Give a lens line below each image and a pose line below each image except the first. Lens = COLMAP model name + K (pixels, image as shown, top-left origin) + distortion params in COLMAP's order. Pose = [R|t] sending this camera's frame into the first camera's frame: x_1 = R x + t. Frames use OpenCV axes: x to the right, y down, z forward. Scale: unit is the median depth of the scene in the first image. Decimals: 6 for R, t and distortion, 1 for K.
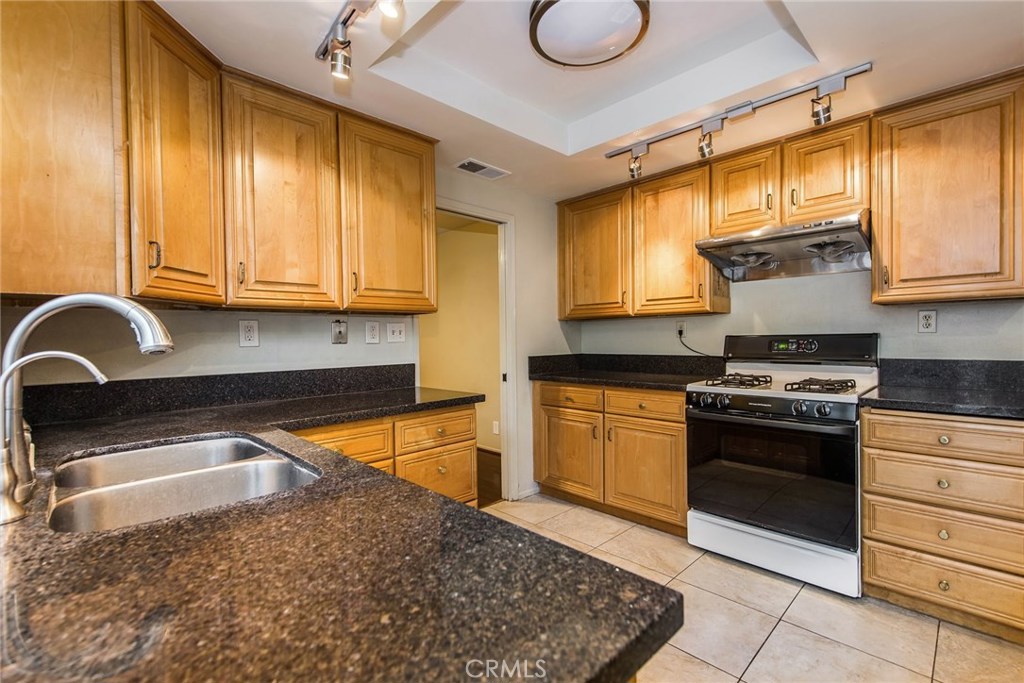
lens RADIAL K [[458.4, 0, 514.1], [0, 458.4, 341.2], [0, 0, 1]] dist [0.014205, -0.000128]
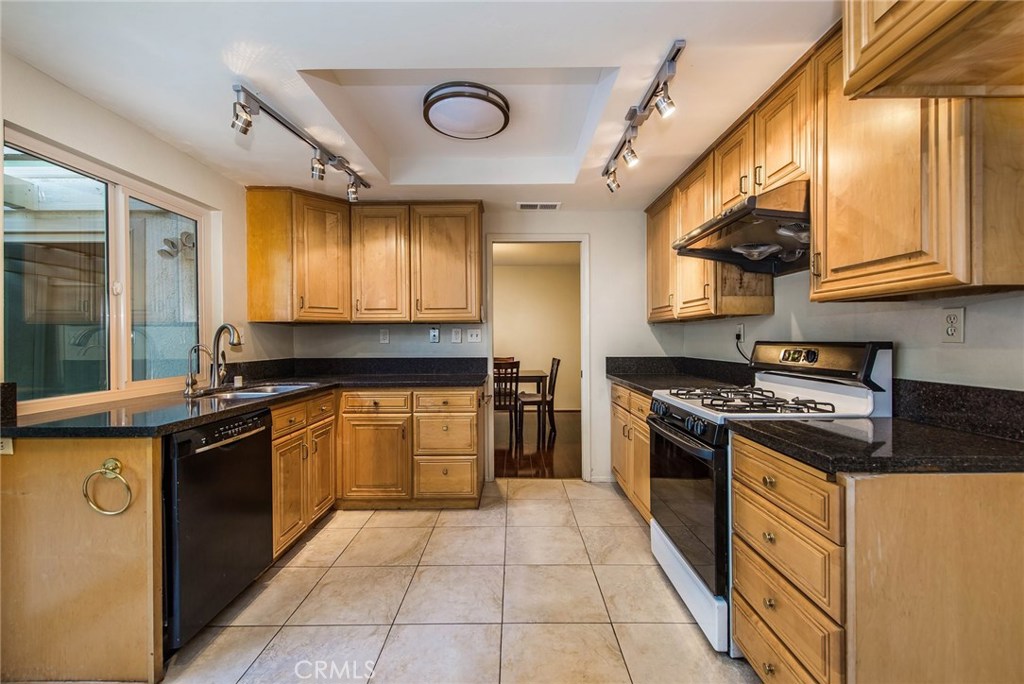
lens RADIAL K [[432.2, 0, 512.2], [0, 432.2, 339.1], [0, 0, 1]] dist [0.001069, -0.000100]
pose [[0.703443, 0.013496, -0.710623, 0.931608], [-0.014107, 0.999888, 0.005026, -0.019152], [0.710612, 0.006489, 0.703555, 0.151692]]
